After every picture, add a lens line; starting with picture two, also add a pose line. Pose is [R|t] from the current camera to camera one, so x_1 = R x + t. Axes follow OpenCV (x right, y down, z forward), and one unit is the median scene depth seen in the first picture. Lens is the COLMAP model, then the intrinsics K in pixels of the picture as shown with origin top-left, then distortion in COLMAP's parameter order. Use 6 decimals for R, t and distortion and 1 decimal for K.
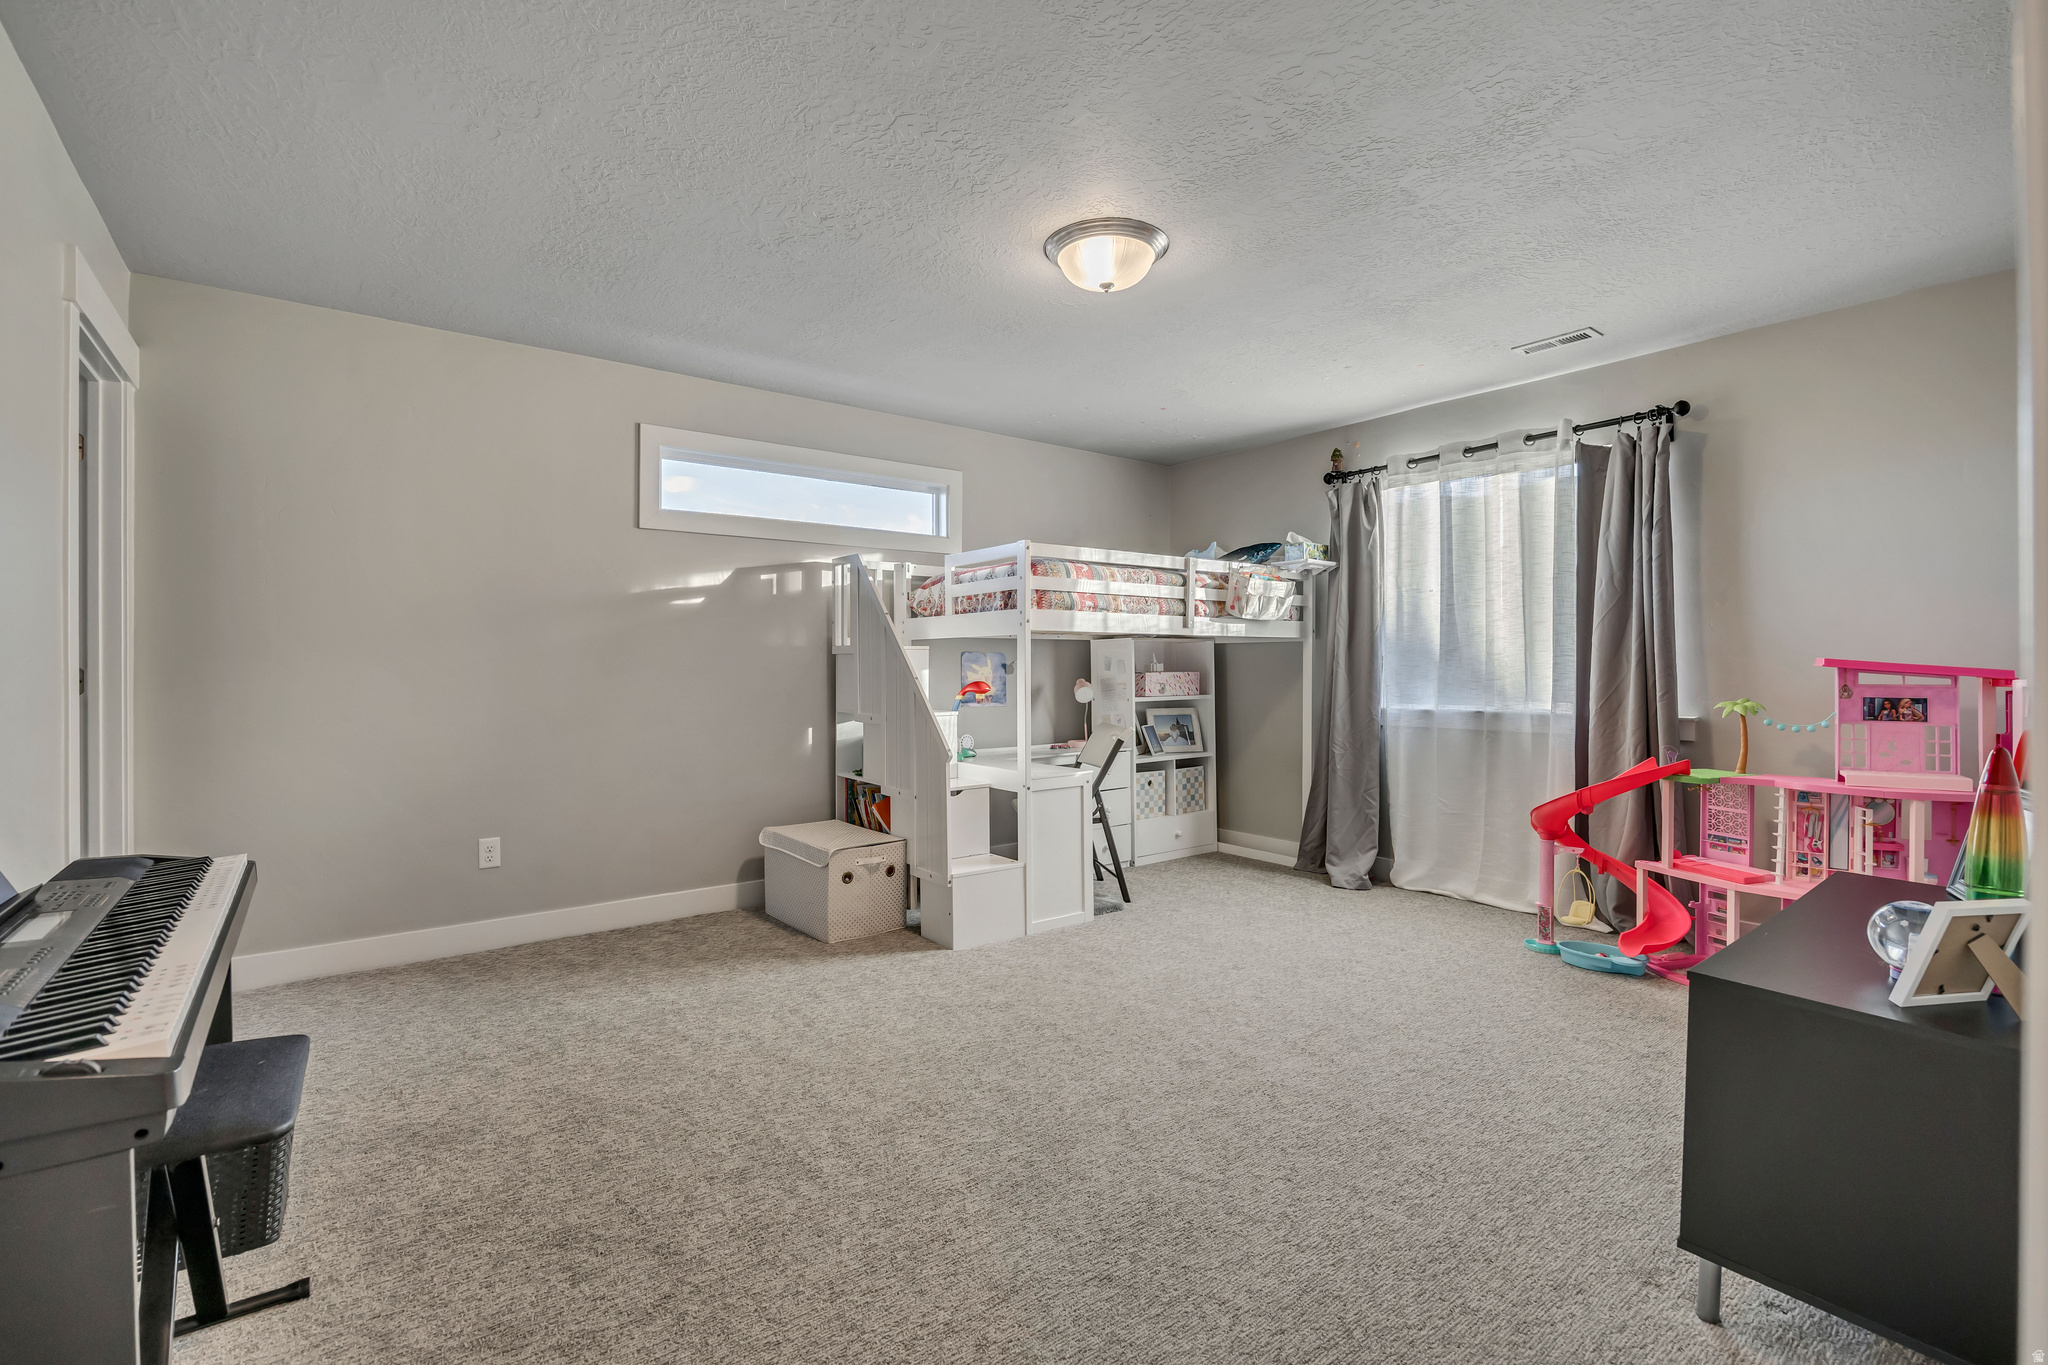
lens RADIAL K [[915.6, 0, 1029.8], [0, 915.6, 674.9], [0, 0, 1]] dist [-0.003799, -0.000397]
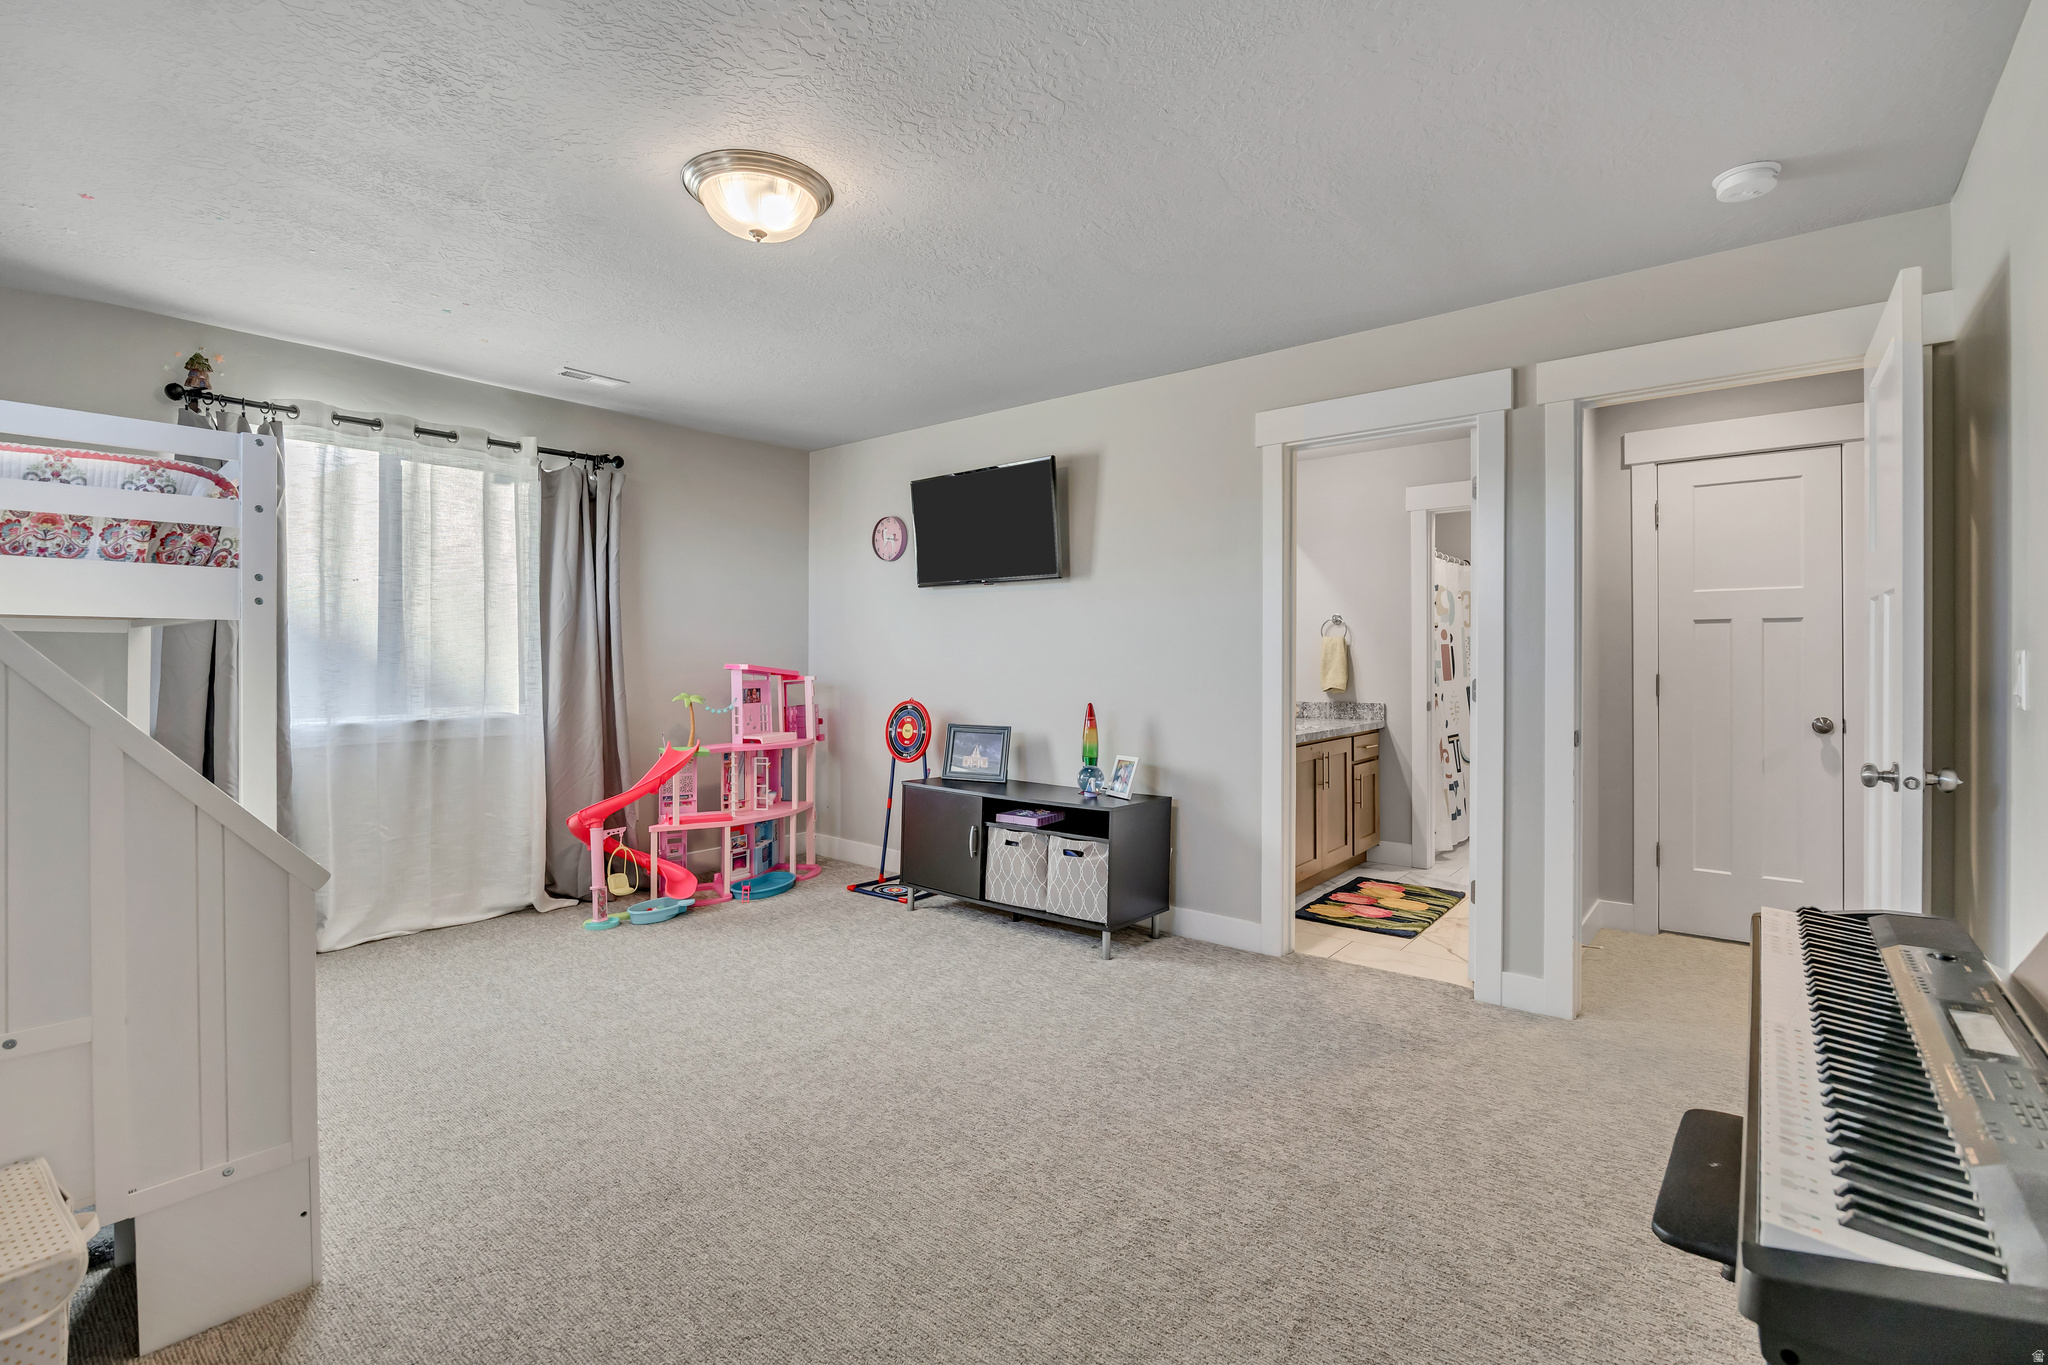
lens RADIAL K [[915.6, 0, 1028.9], [0, 915.6, 669.3], [0, 0, 1]] dist [-0.003799, -0.000397]
pose [[-0.218752, -0.010124, 0.975728, -0.526120], [0.005040, 0.999921, 0.011505, -0.018244], [-0.975768, 0.007434, -0.218683, 0.612601]]
